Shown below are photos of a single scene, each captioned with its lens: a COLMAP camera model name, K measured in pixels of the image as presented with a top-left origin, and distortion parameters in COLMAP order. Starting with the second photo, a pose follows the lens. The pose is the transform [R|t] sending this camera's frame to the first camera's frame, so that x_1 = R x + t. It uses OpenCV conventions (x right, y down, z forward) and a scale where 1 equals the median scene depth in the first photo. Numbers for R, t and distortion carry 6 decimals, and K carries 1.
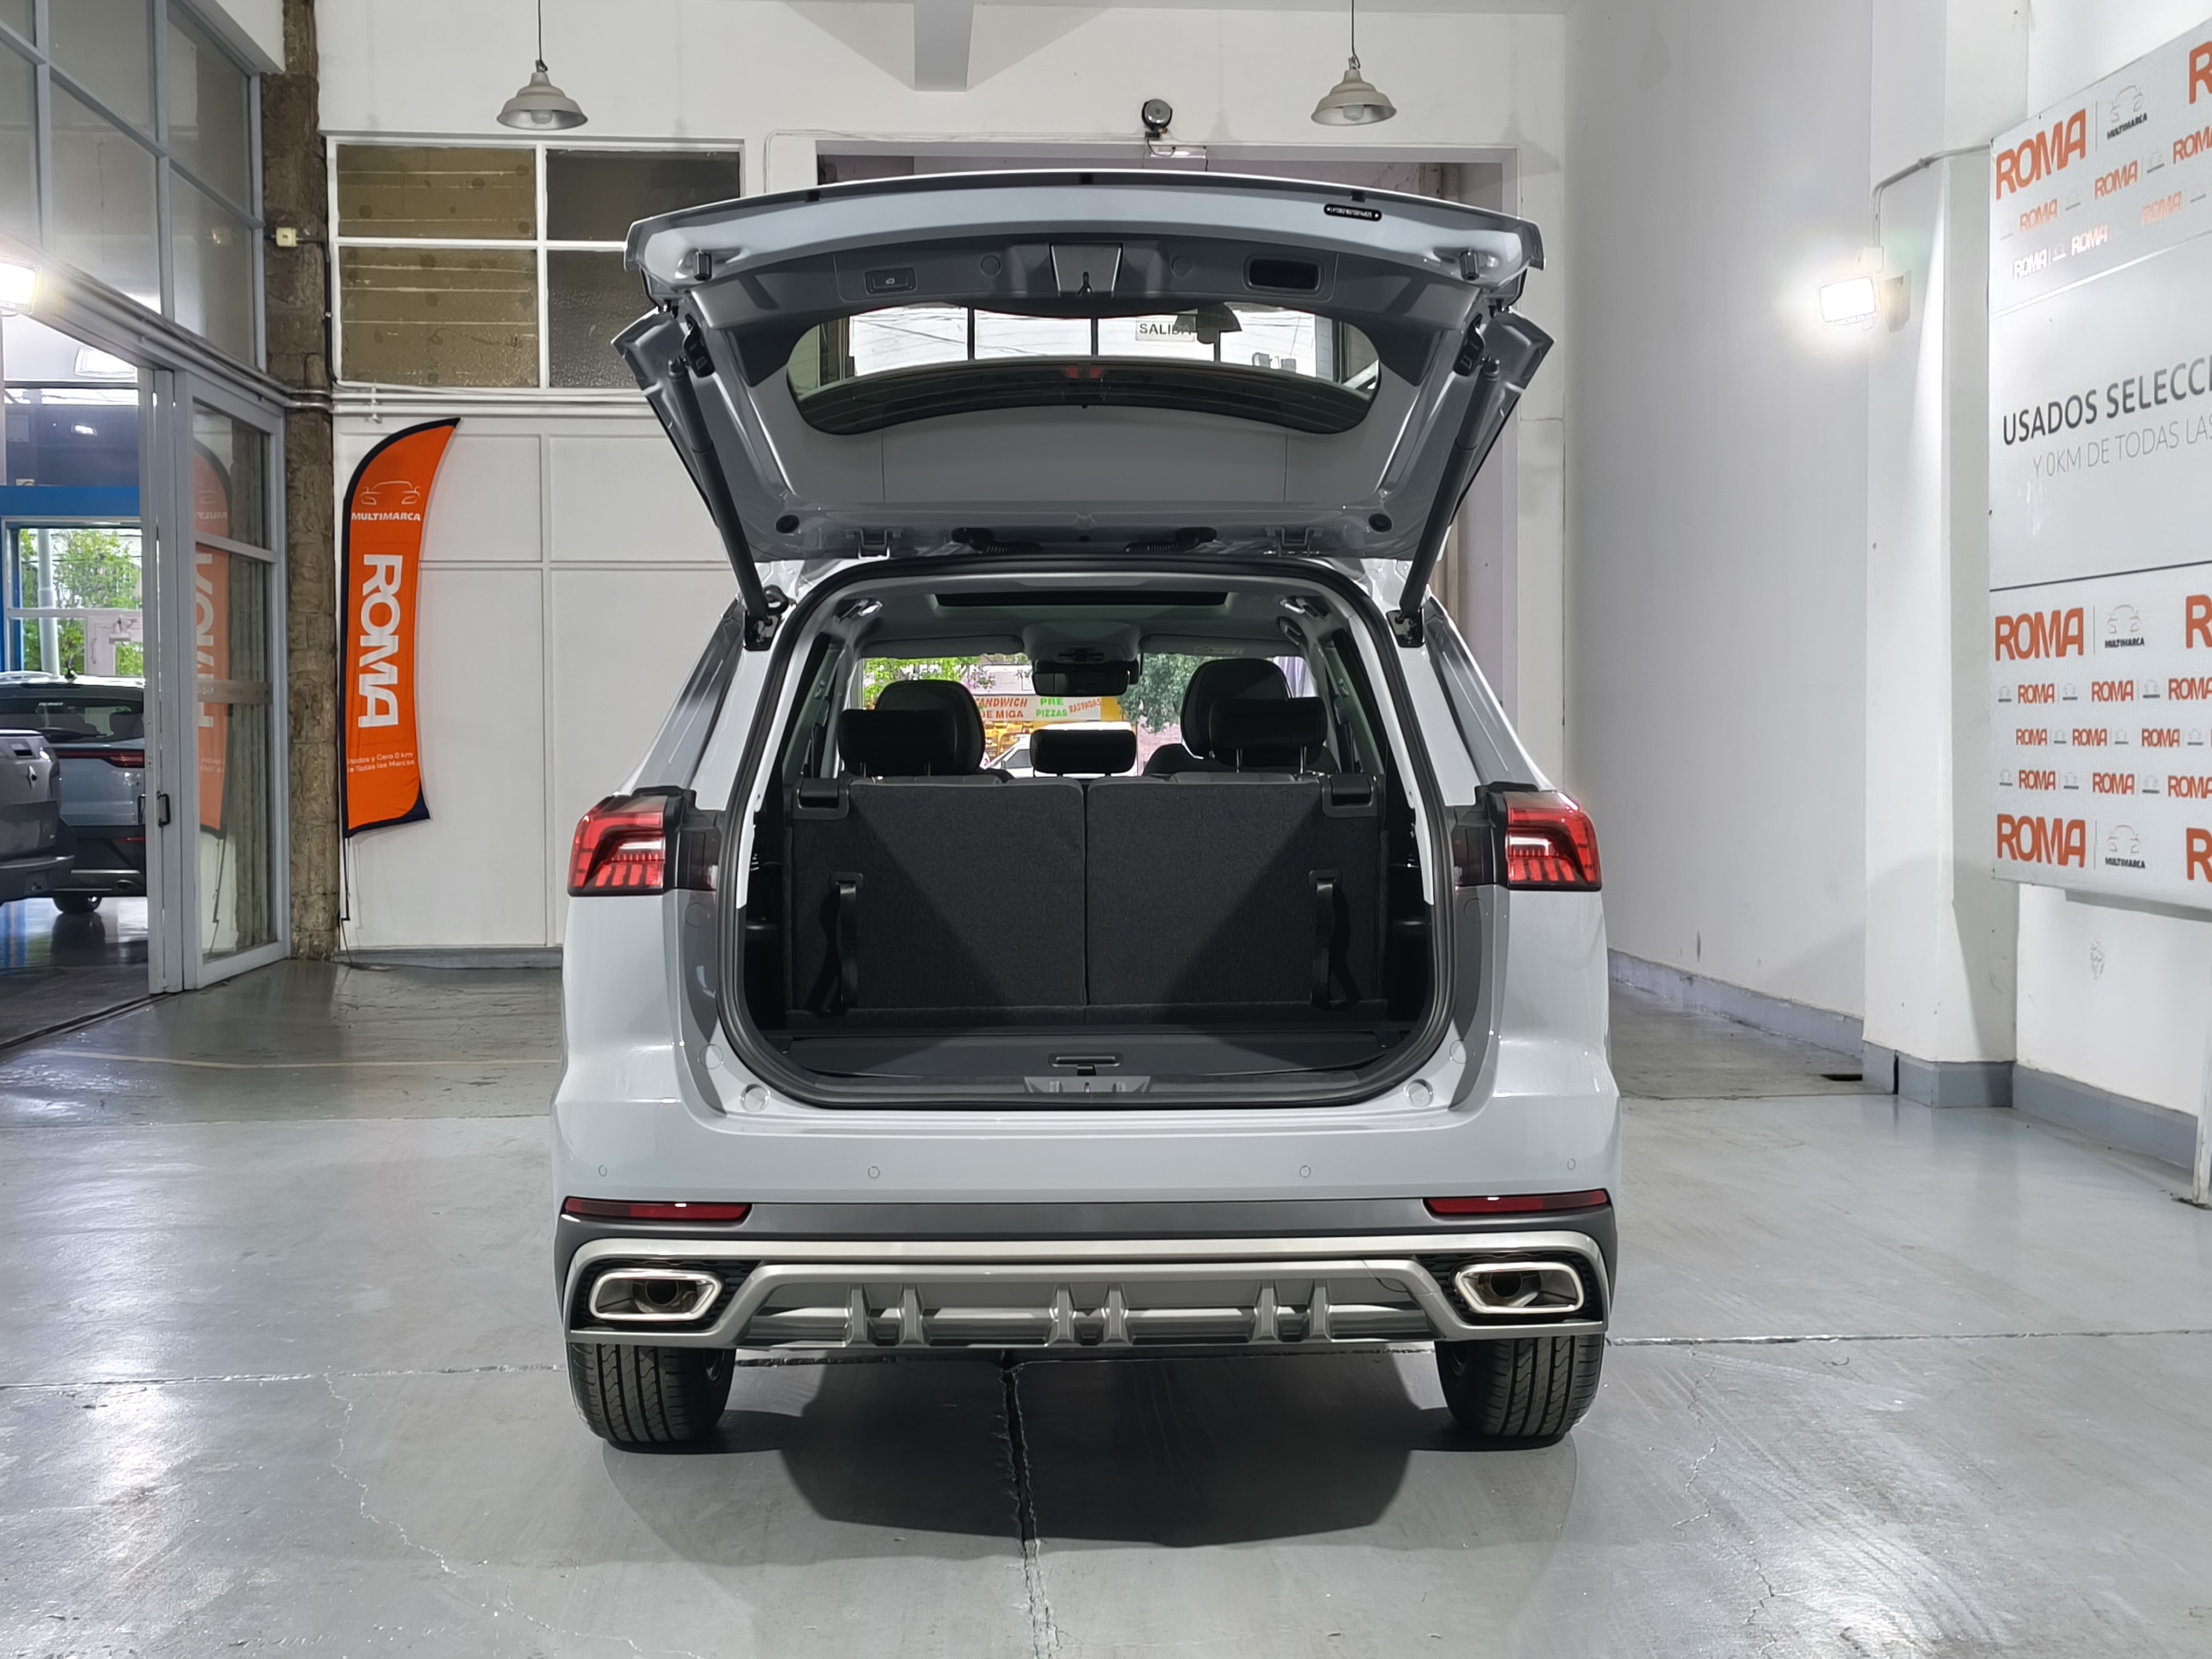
lens RADIAL K [[2523.5, 0, 1111.8], [0, 2523.5, 820.4], [0, 0, 1]] dist [0.041741, 0.000000]
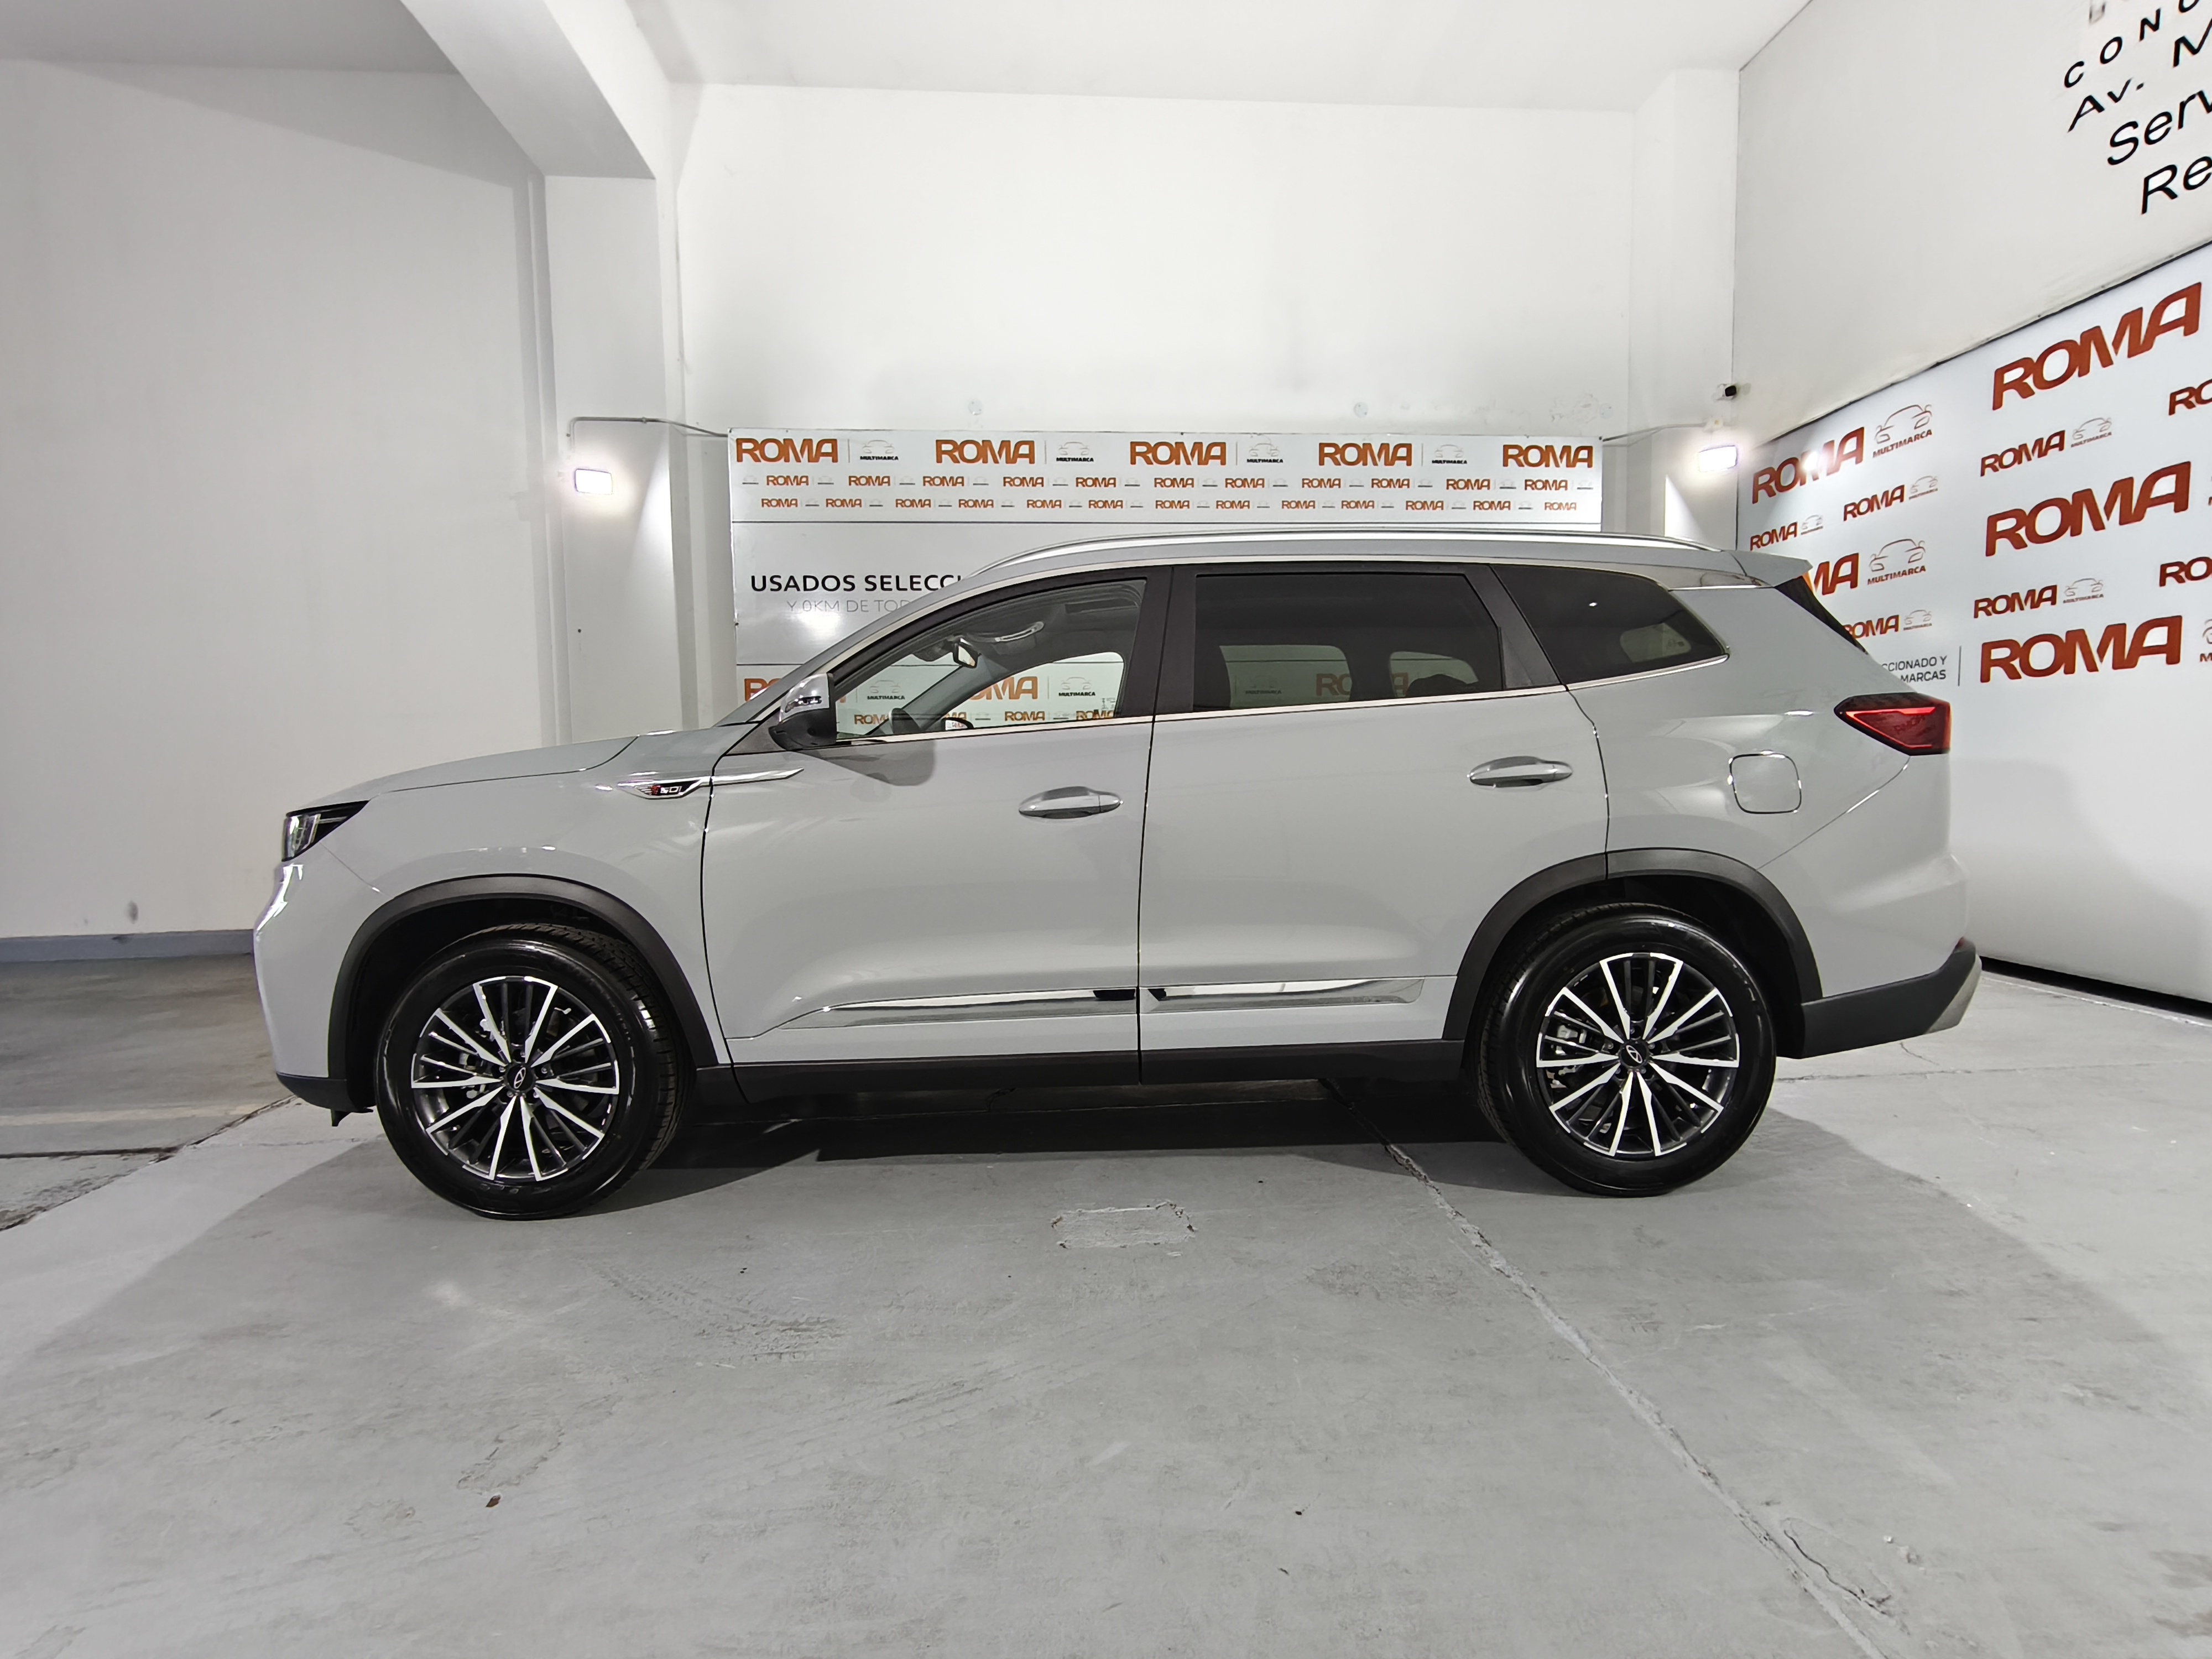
lens RADIAL K [[933.1, 0, 1140.1], [0, 933.1, 847.3], [0, 0, 1]] dist [0.000574, 0.001552]
pose [[-0.009743, -0.078444, 0.996871, -0.265852], [0.057225, 0.995241, 0.078875, 0.004763], [-0.998314, 0.057815, -0.005207, 0.504914]]
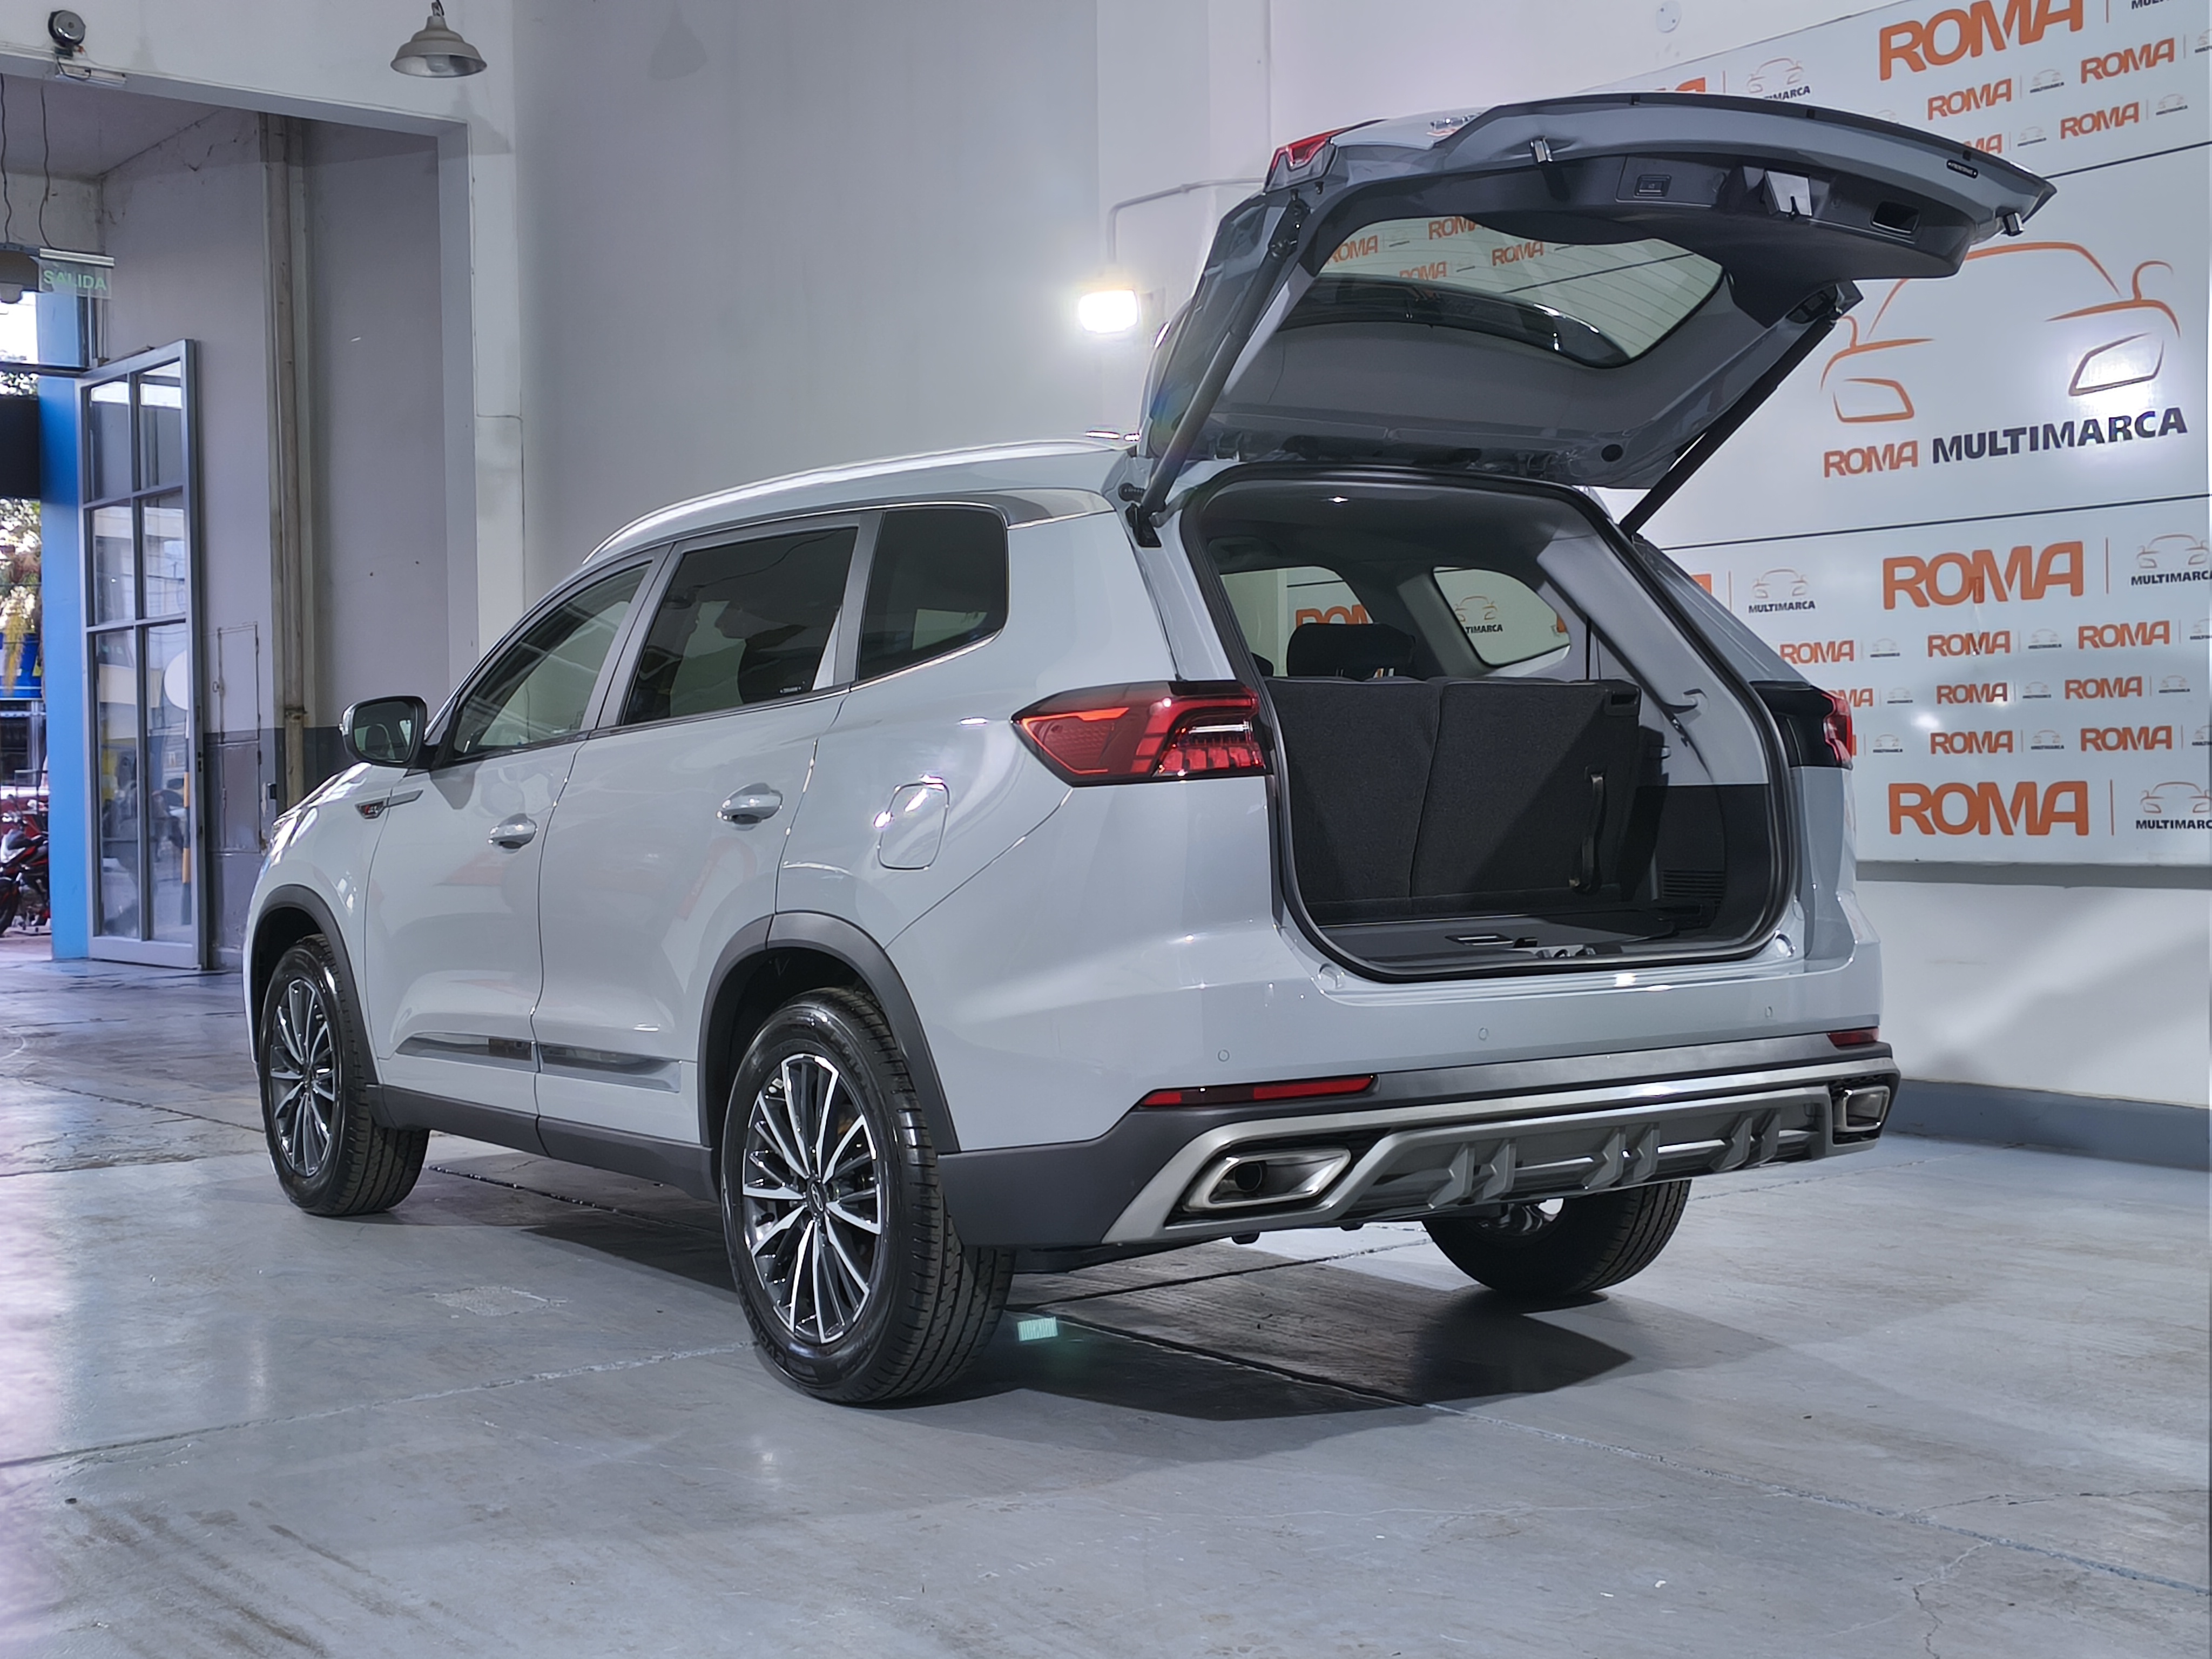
lens RADIAL K [[2768.8, 0, 1104.5], [0, 2768.8, 830.8], [0, 0, 1]] dist [0.031644, 0.000000]
pose [[0.833967, -0.018072, 0.551518, -0.269053], [0.031887, 0.999372, -0.015471, 0.021374], [-0.550892, 0.030488, 0.834019, 0.039827]]
